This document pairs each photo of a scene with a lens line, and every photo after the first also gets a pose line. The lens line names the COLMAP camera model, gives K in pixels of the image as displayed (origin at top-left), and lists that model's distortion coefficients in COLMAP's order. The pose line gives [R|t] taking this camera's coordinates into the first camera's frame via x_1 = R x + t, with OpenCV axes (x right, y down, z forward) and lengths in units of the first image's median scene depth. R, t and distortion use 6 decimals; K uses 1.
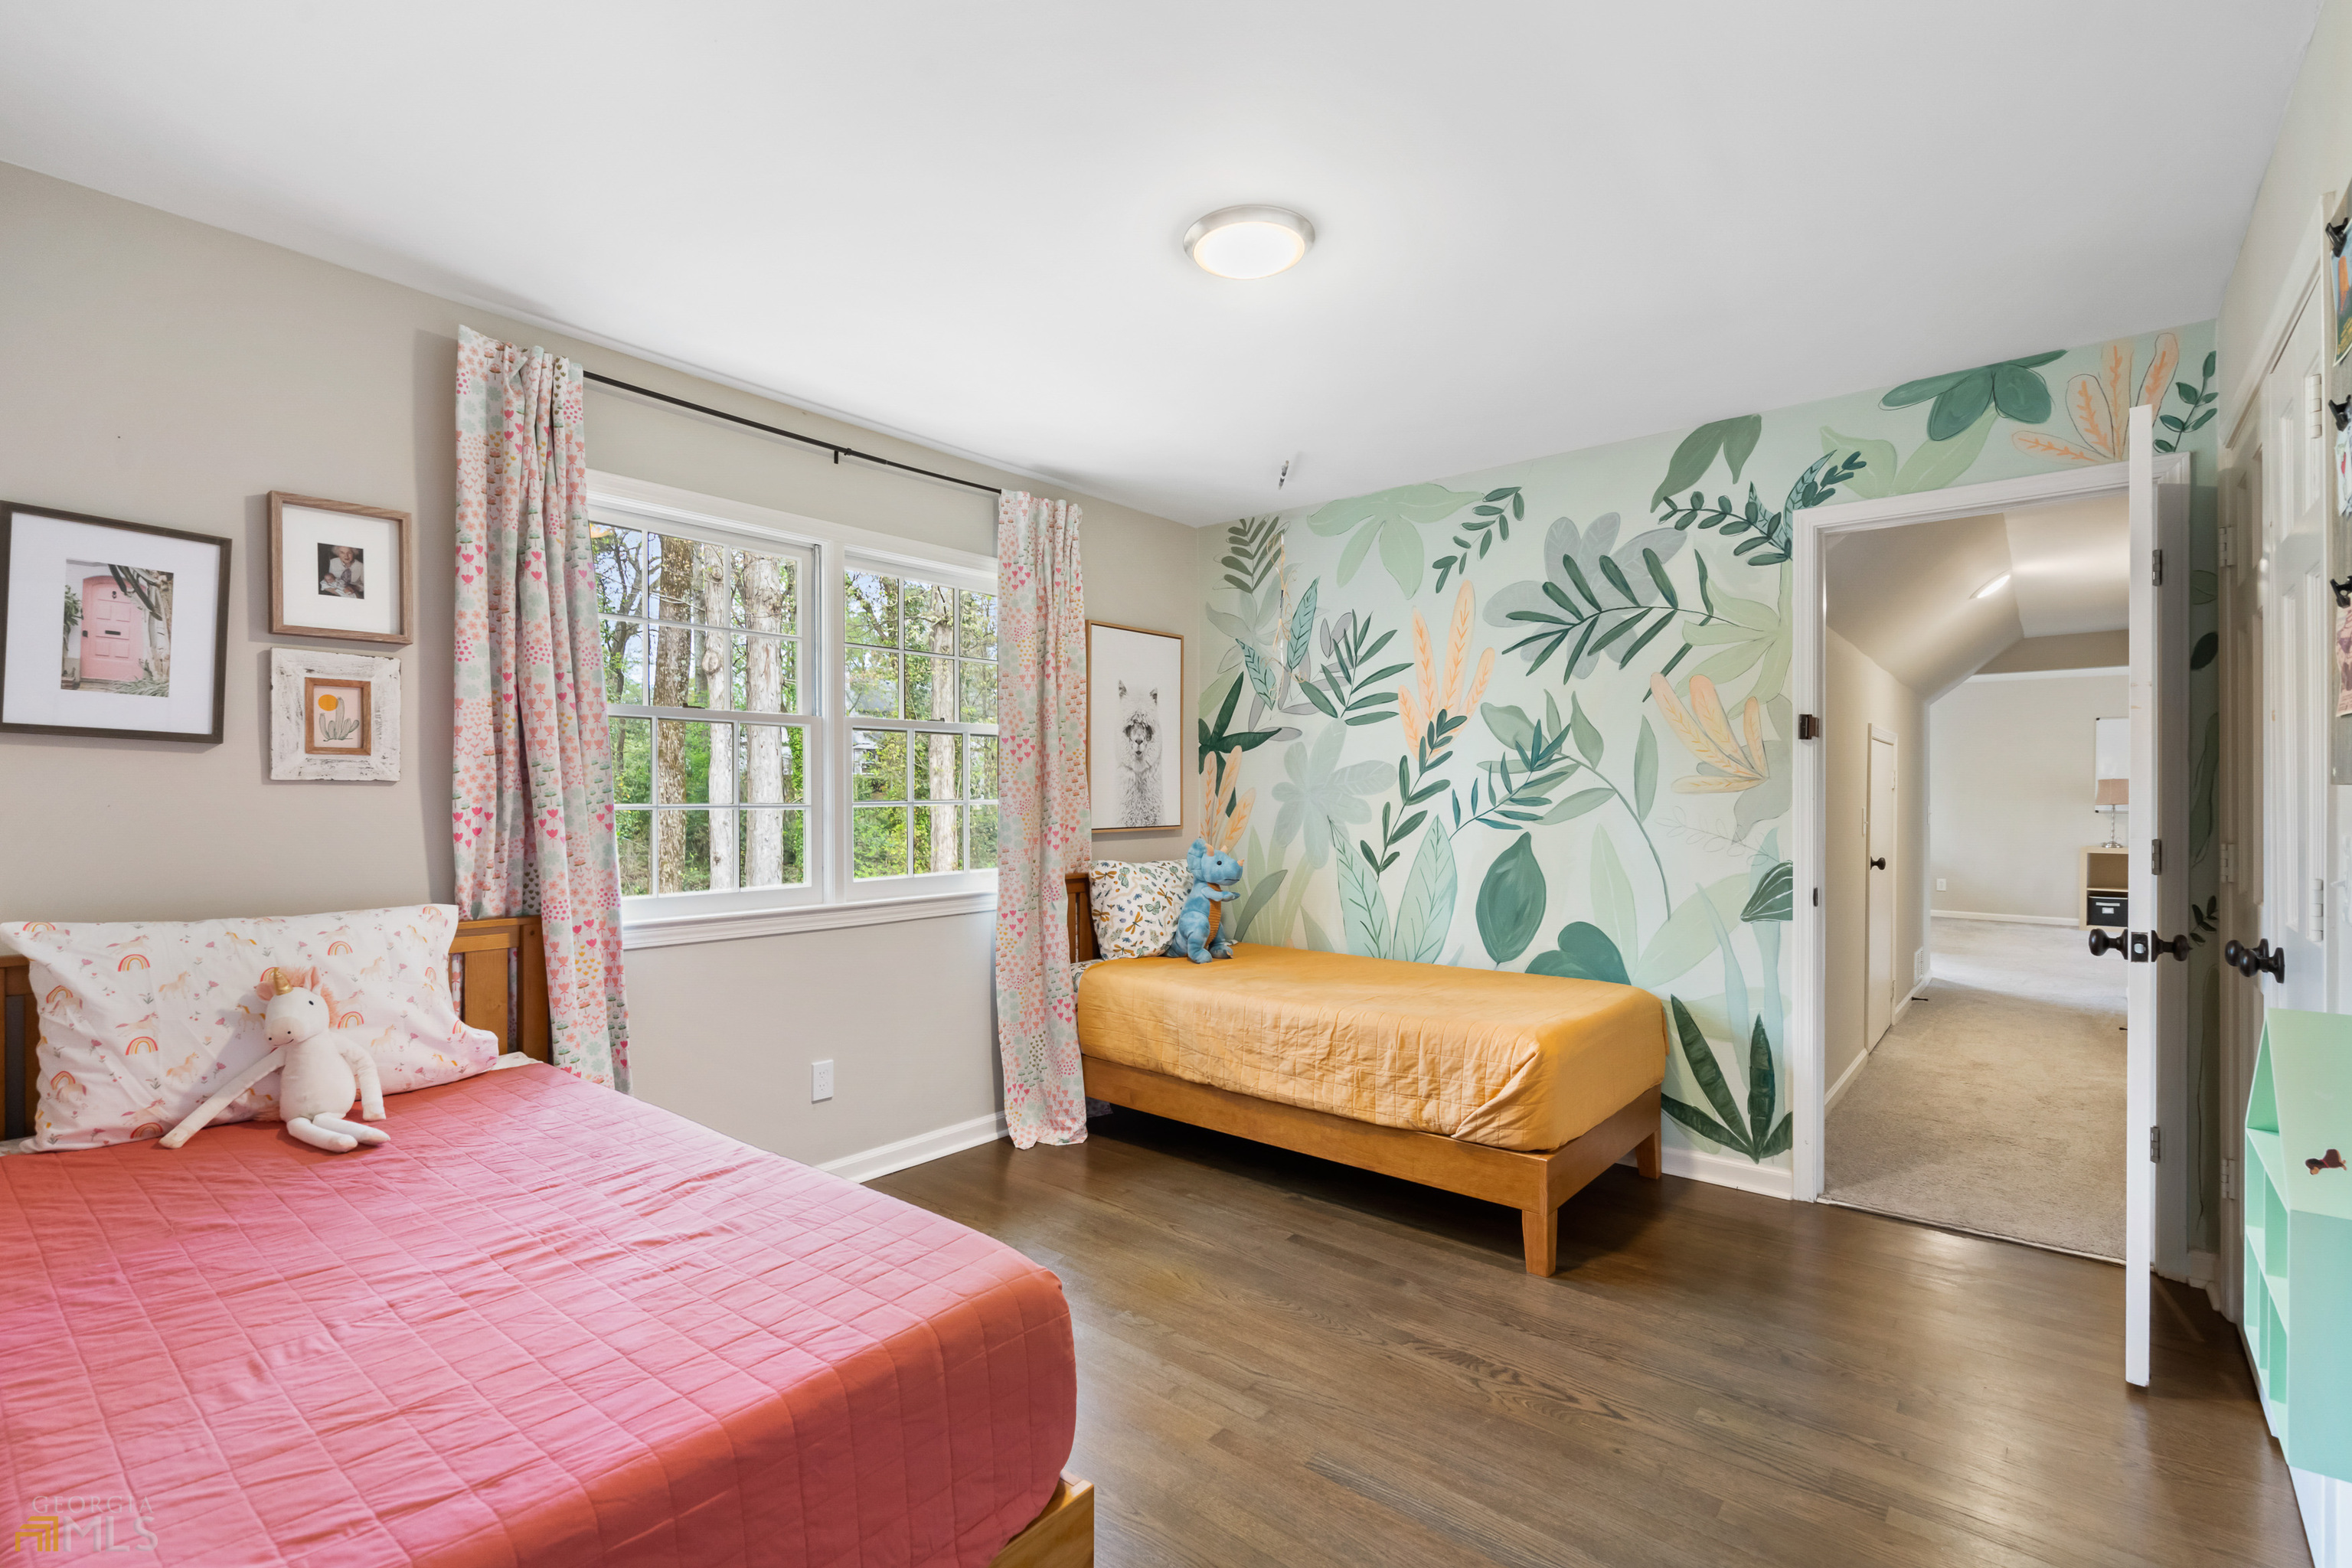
lens RADIAL K [[1083.0, 0, 1153.3], [0, 1083.0, 798.4], [0, 0, 1]] dist [-0.003099, -0.000215]
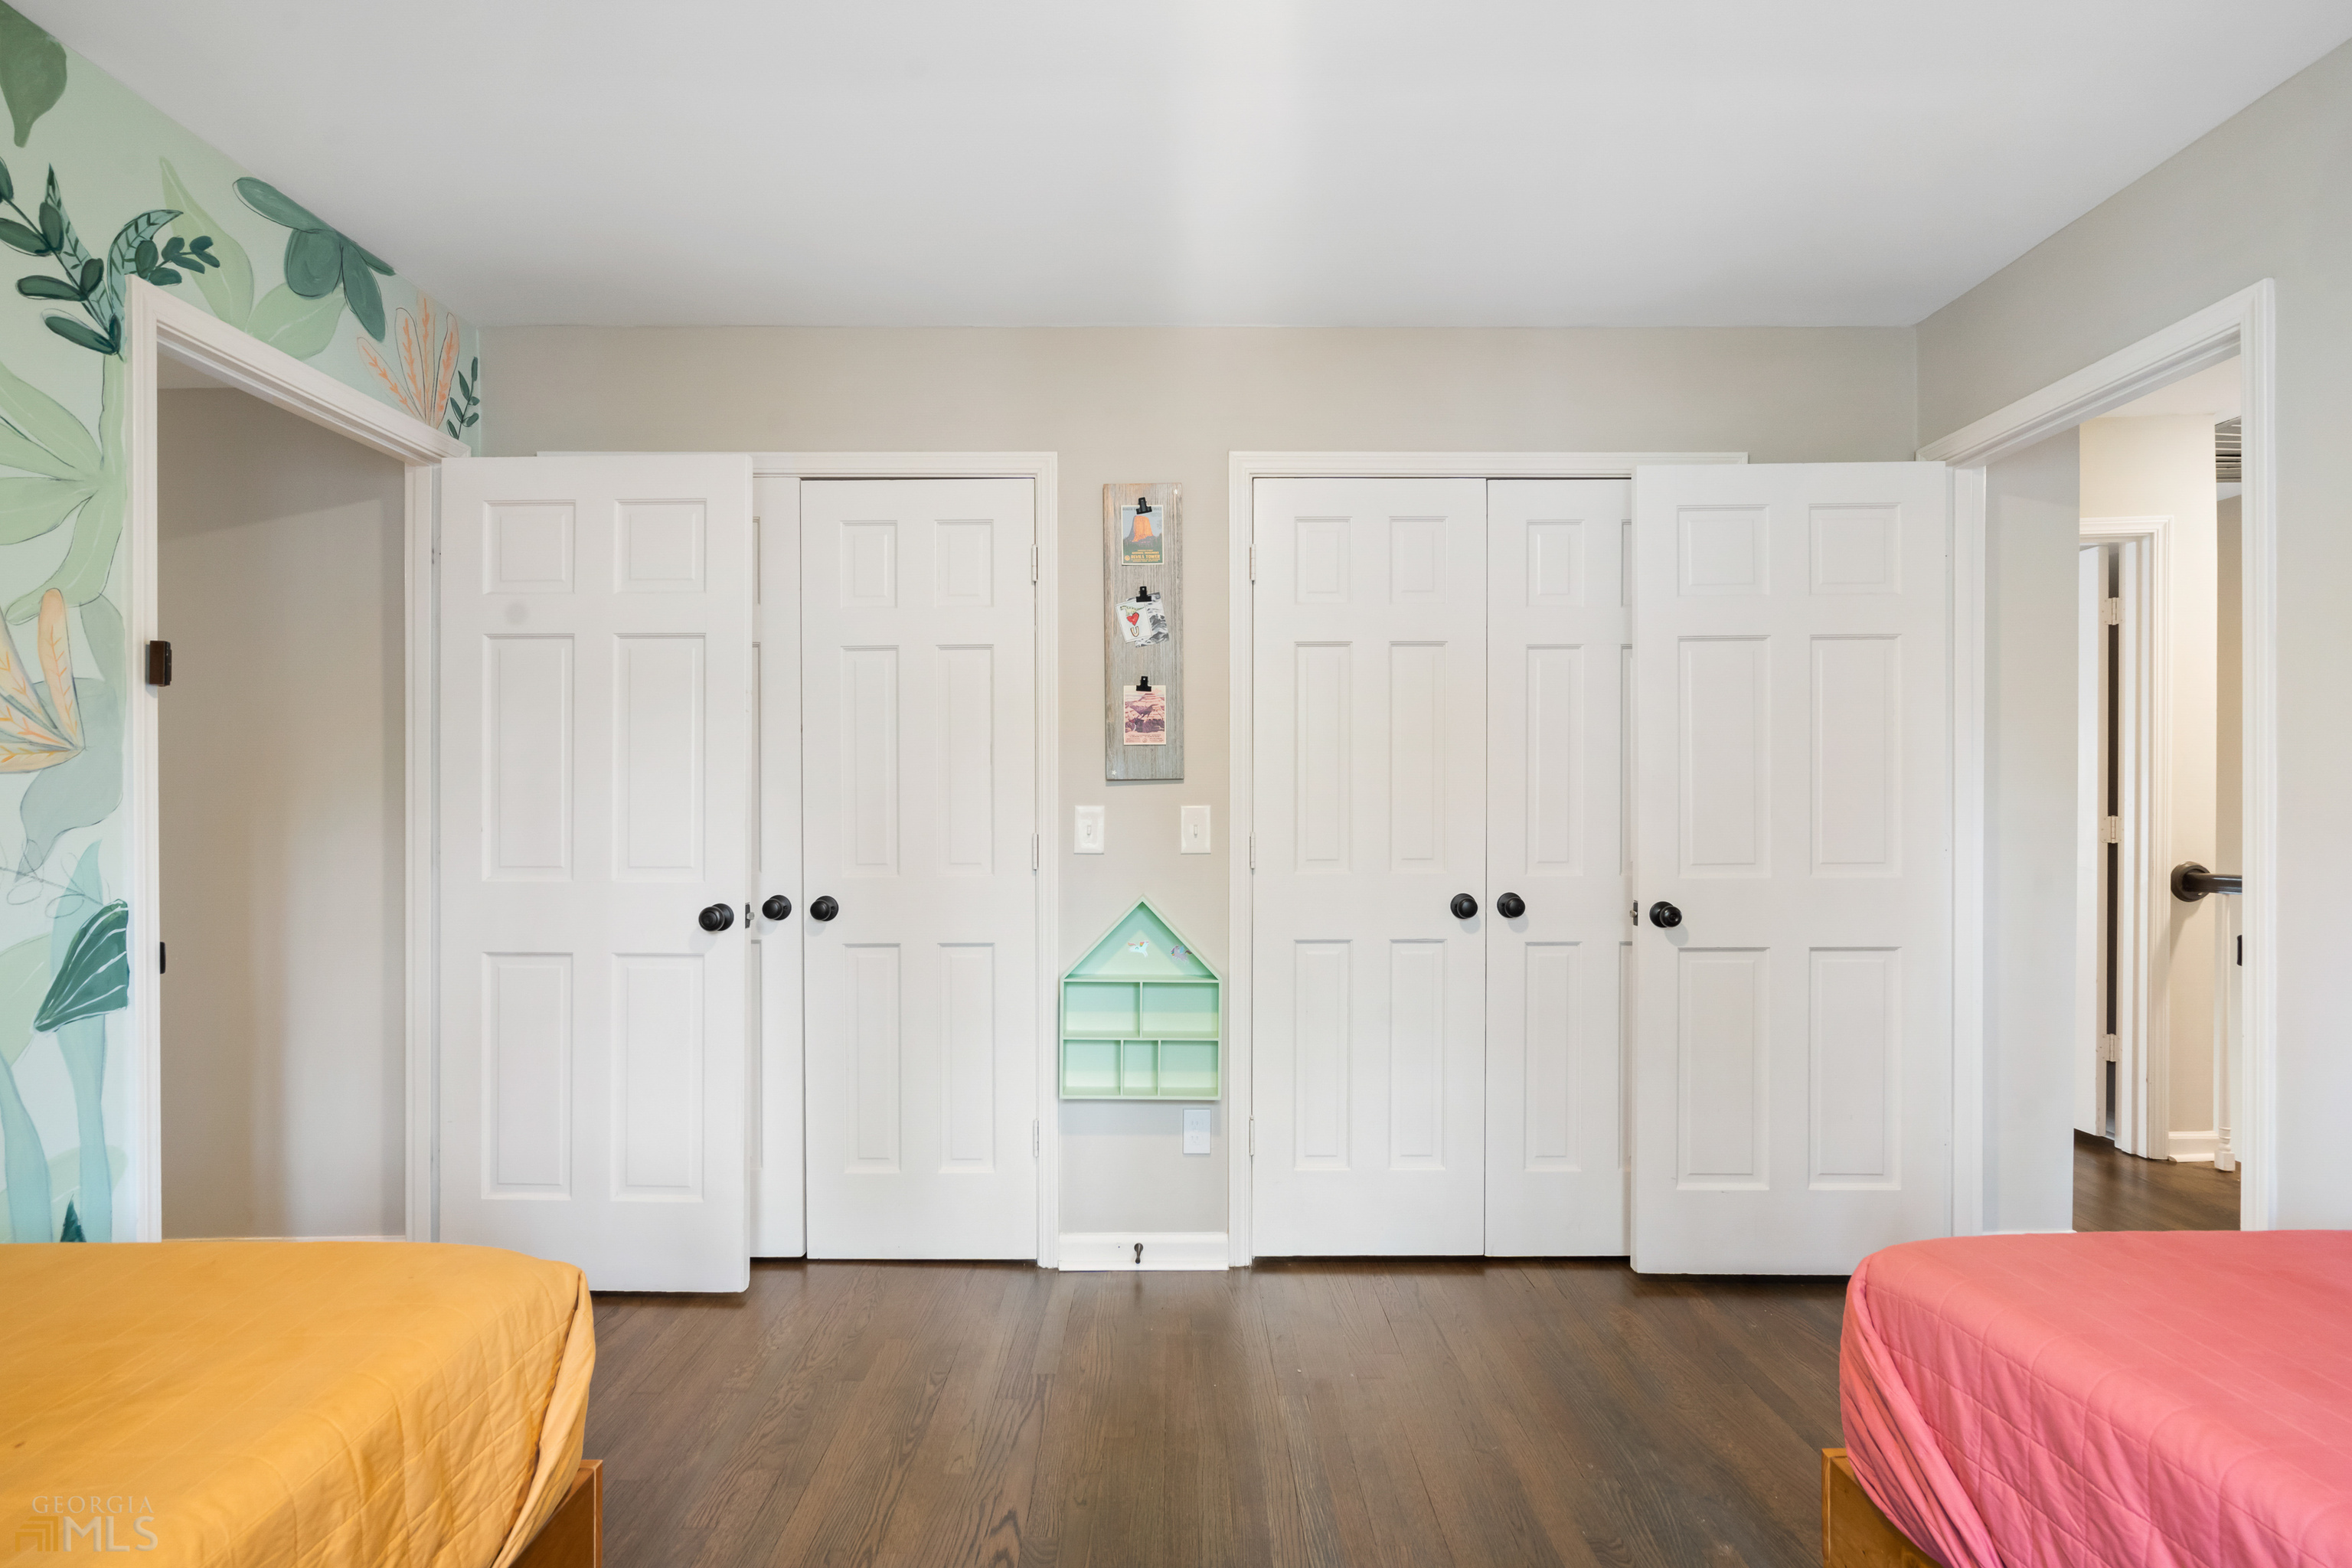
lens RADIAL K [[1083.0, 0, 1158.7], [0, 1083.0, 800.4], [0, 0, 1]] dist [-0.003099, -0.000215]
pose [[-0.676914, 0.002004, 0.736059, -0.177774], [0.008069, 0.999956, 0.004698, 0.008381], [-0.736018, 0.009119, -0.676901, 0.982693]]
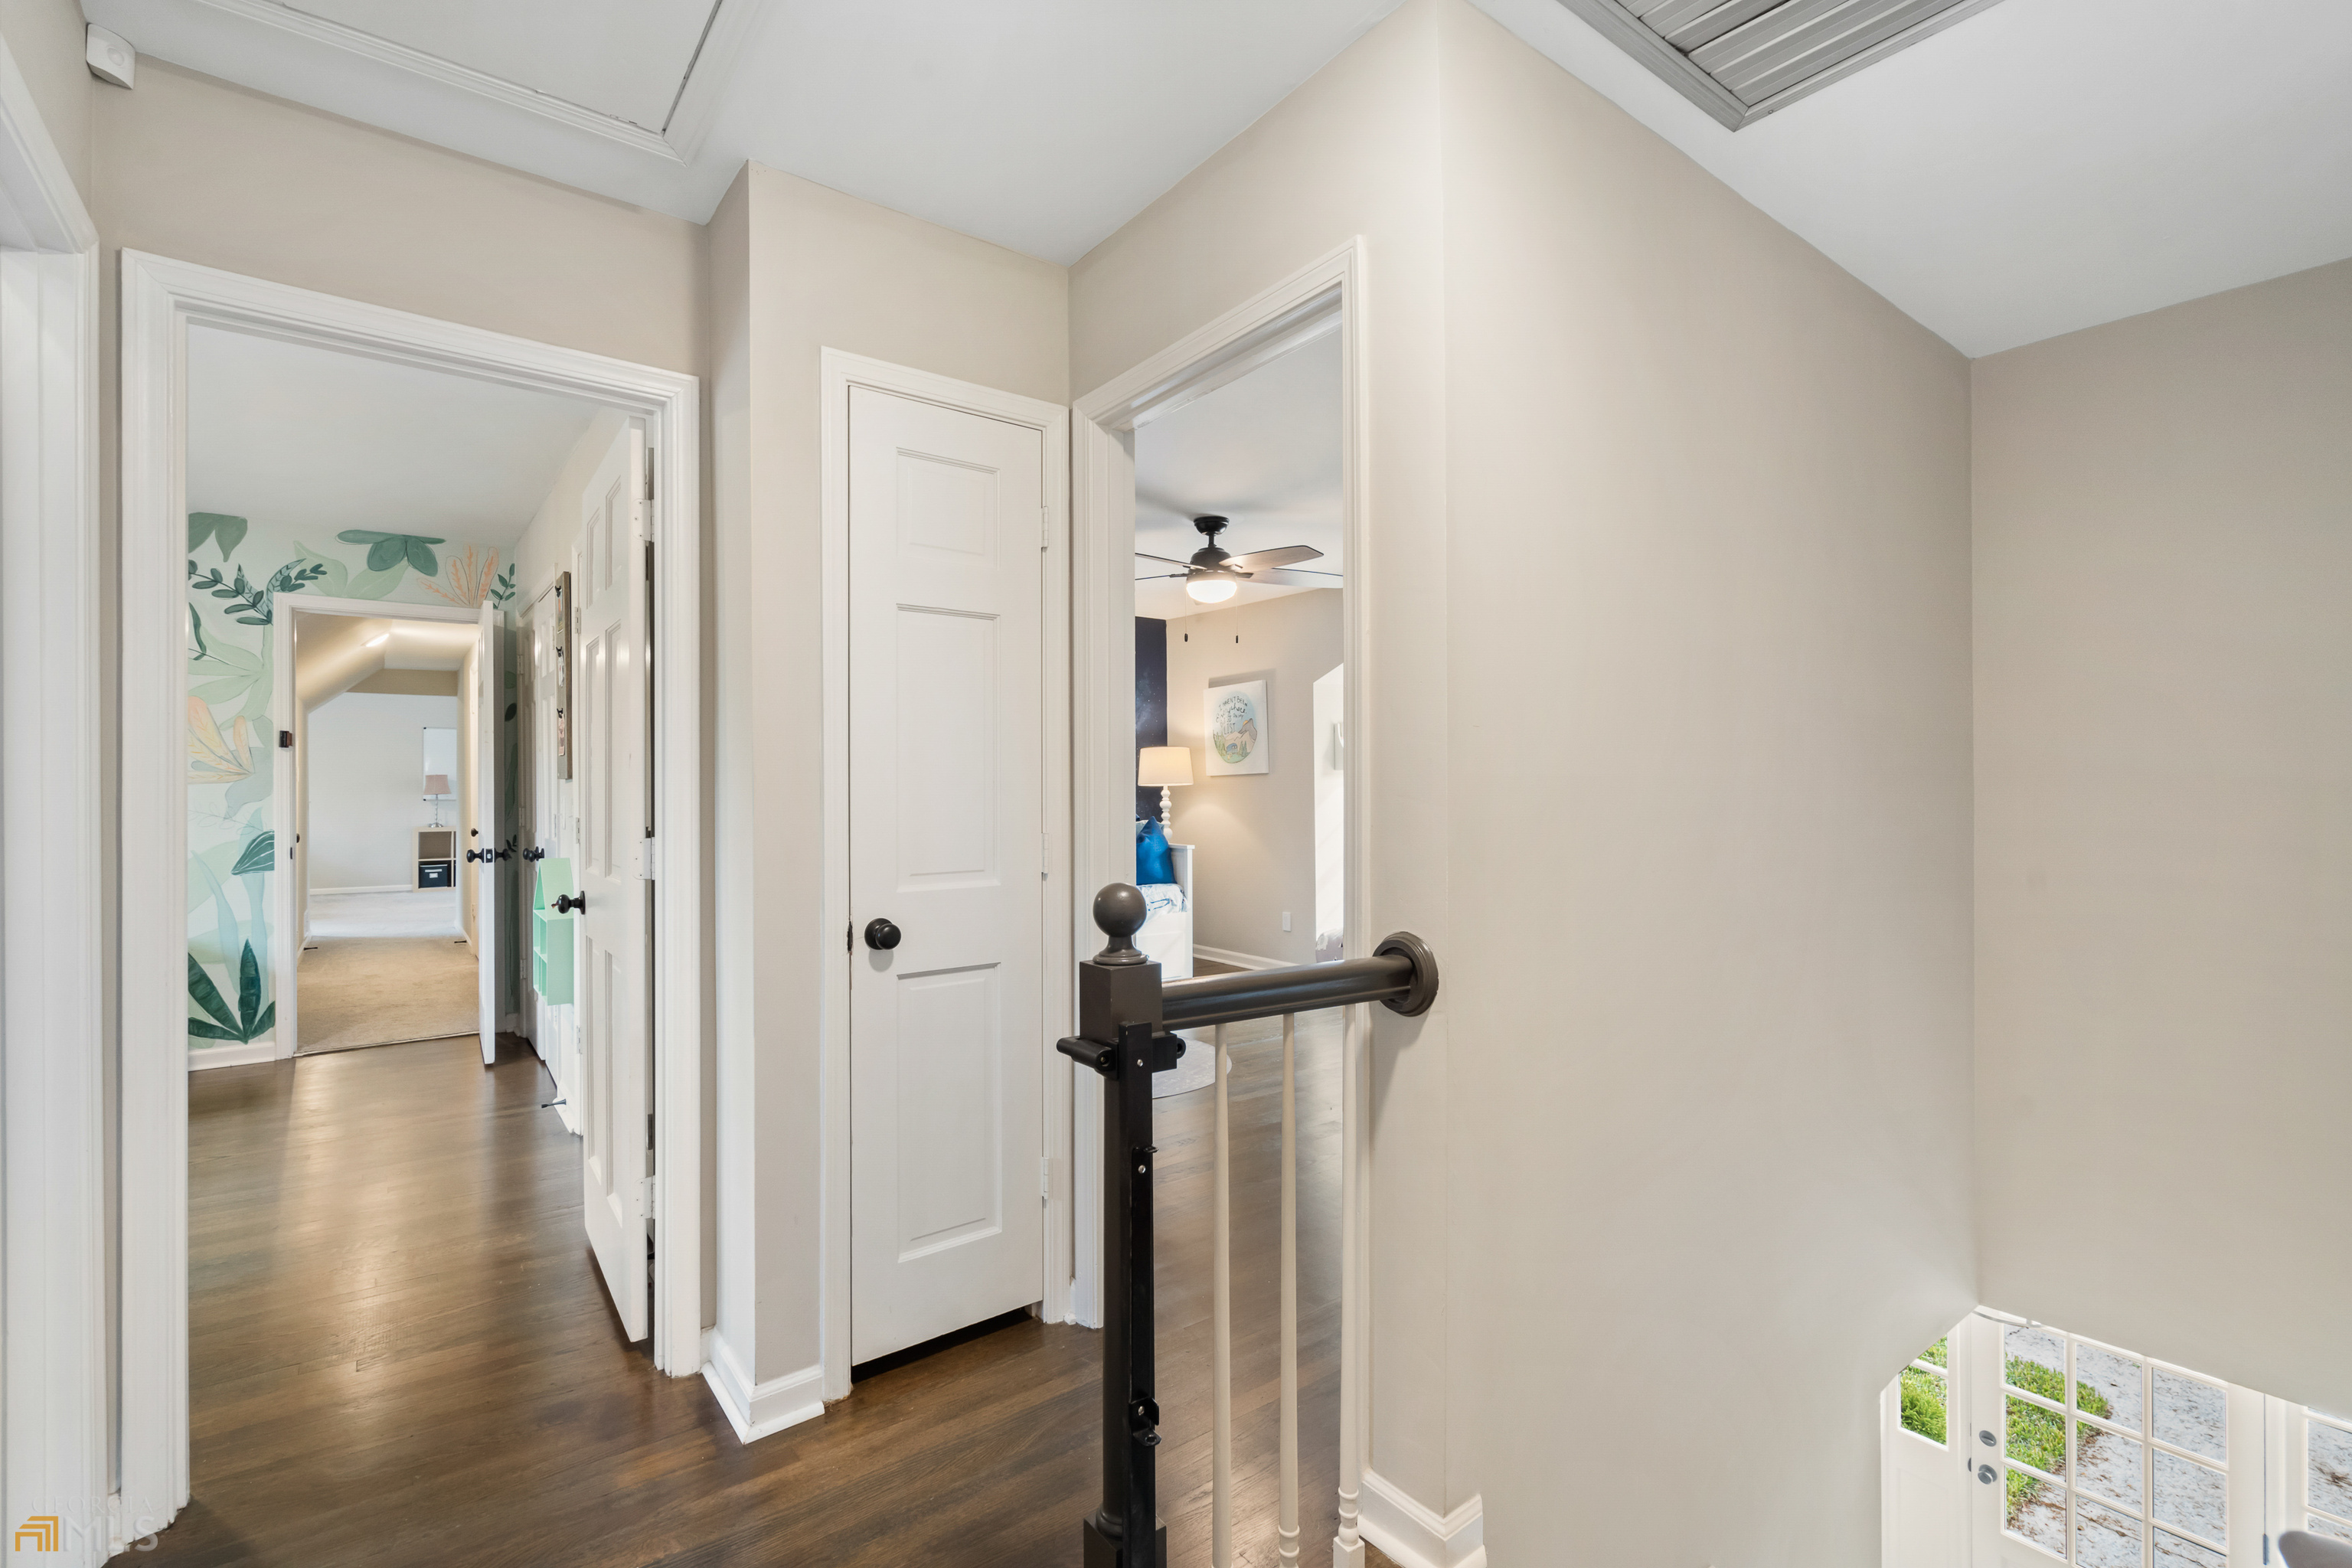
lens RADIAL K [[1083.0, 0, 1184.5], [0, 1083.0, 783.7], [0, 0, 1]] dist [-0.003099, -0.000215]
pose [[0.223005, 0.001150, 0.974817, -0.561547], [0.007320, 0.999969, -0.002854, 0.008239], [-0.974790, 0.007772, 0.222990, -0.530935]]
